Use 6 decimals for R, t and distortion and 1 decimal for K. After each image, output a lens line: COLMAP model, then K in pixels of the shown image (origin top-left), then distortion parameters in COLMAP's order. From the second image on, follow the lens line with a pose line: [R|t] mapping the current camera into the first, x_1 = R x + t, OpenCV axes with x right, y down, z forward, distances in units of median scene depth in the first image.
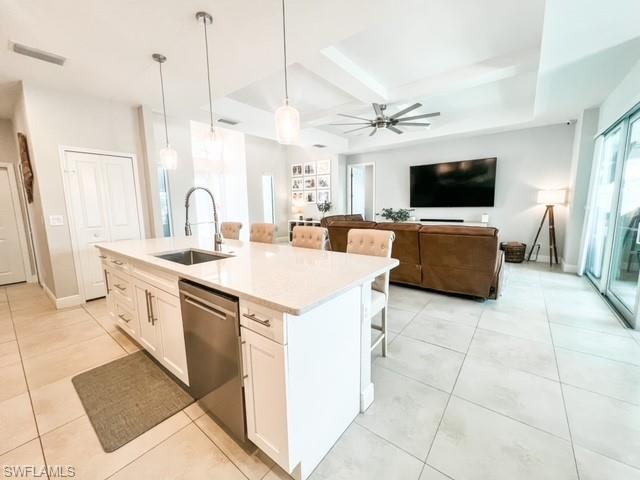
lens RADIAL K [[260.2, 0, 317.9], [0, 260.2, 237.9], [0, 0, 1]] dist [-0.001588, 0.000803]
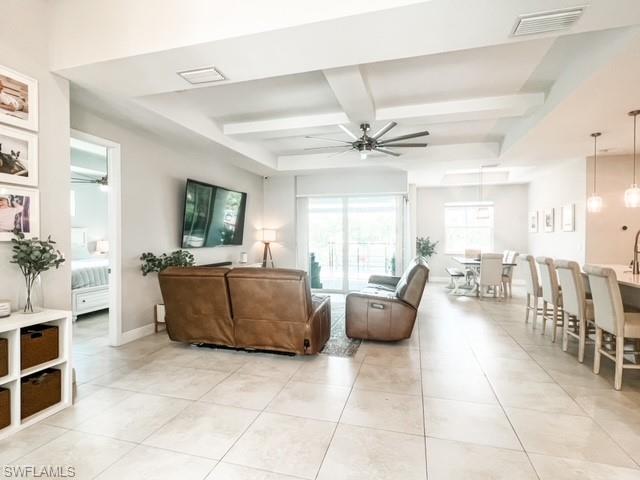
lens RADIAL K [[337.0, 0, 317.8], [0, 337.0, 239.8], [0, 0, 1]] dist [-0.002407, 0.000541]
pose [[-0.381824, 0.007549, 0.924204, -0.698234], [0.128366, 0.990708, 0.044941, -0.208119], [-0.915277, 0.135796, -0.379246, 1.597865]]
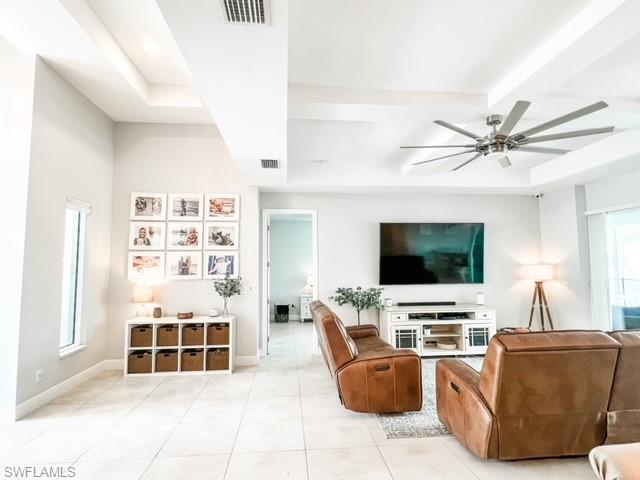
lens RADIAL K [[337.0, 0, 317.8], [0, 337.0, 241.3], [0, 0, 1]] dist [-0.002407, 0.000541]
pose [[0.727659, 0.062285, 0.683106, -0.523412], [0.085053, 0.979991, -0.179954, -0.138179], [-0.680646, 0.189045, 0.707801, 0.790070]]
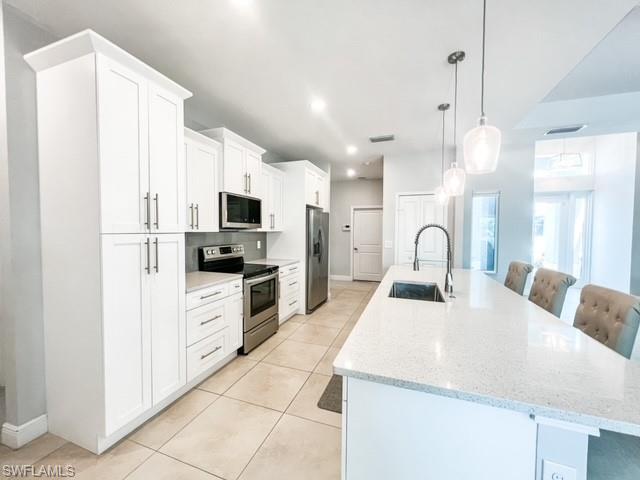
lens RADIAL K [[260.2, 0, 318.0], [0, 260.2, 238.6], [0, 0, 1]] dist [-0.001588, 0.000803]
pose [[0.315297, 0.051431, -0.947598, 0.171064], [-0.137429, 0.990479, 0.008031, -0.041533], [0.938989, 0.127696, 0.319363, 0.122893]]
